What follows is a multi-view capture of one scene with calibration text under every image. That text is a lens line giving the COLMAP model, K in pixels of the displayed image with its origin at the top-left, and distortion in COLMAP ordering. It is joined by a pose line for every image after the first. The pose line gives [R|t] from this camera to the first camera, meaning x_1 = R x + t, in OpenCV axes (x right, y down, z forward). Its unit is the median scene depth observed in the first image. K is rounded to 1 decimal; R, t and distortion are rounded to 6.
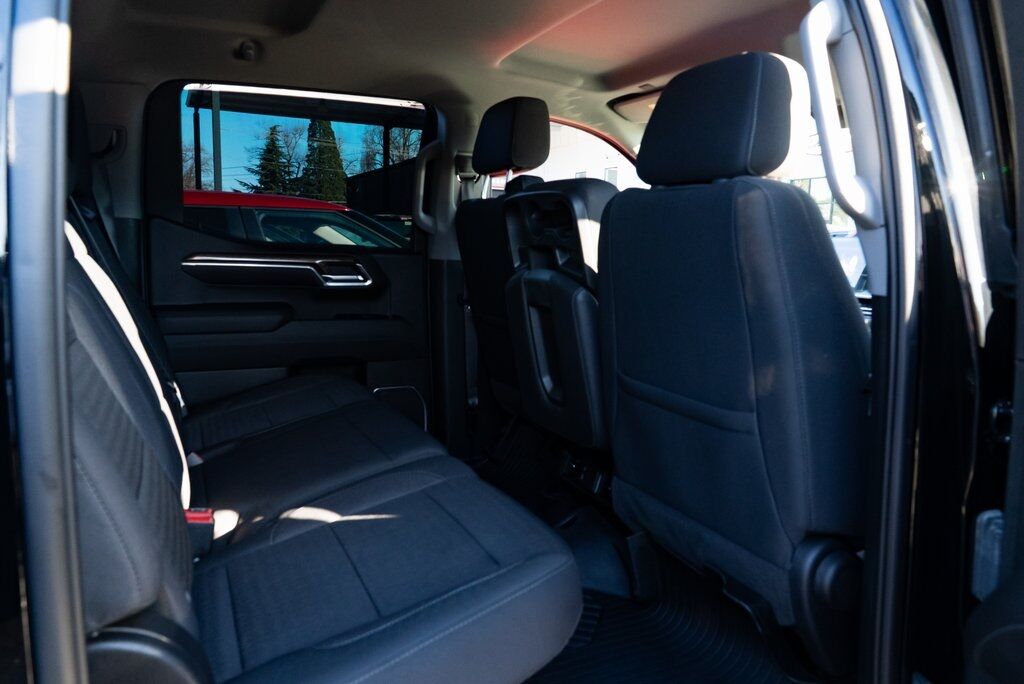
lens RADIAL K [[696.5, 0, 519.8], [0, 696.5, 340.8], [0, 0, 1]] dist [-0.033249, 0.017510]
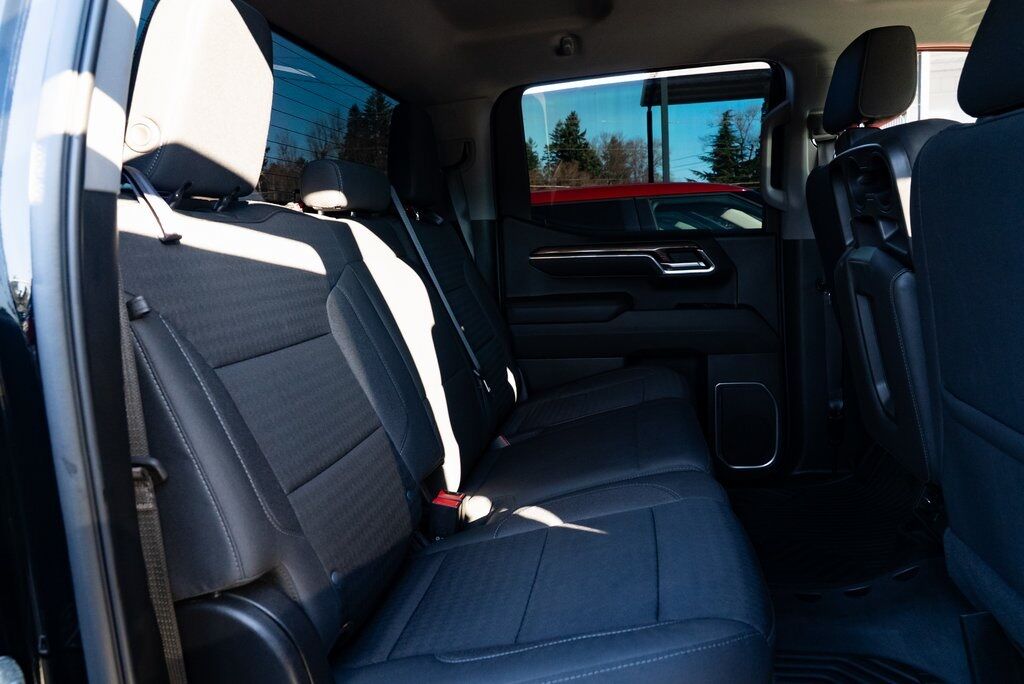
lens RADIAL K [[696.5, 0, 513.3], [0, 696.5, 344.0], [0, 0, 1]] dist [-0.033249, 0.017510]
pose [[0.805700, 0.025599, -0.591771, 0.139941], [-0.009397, 0.999492, 0.030443, -0.011113], [0.592249, -0.018967, 0.805531, 0.111925]]
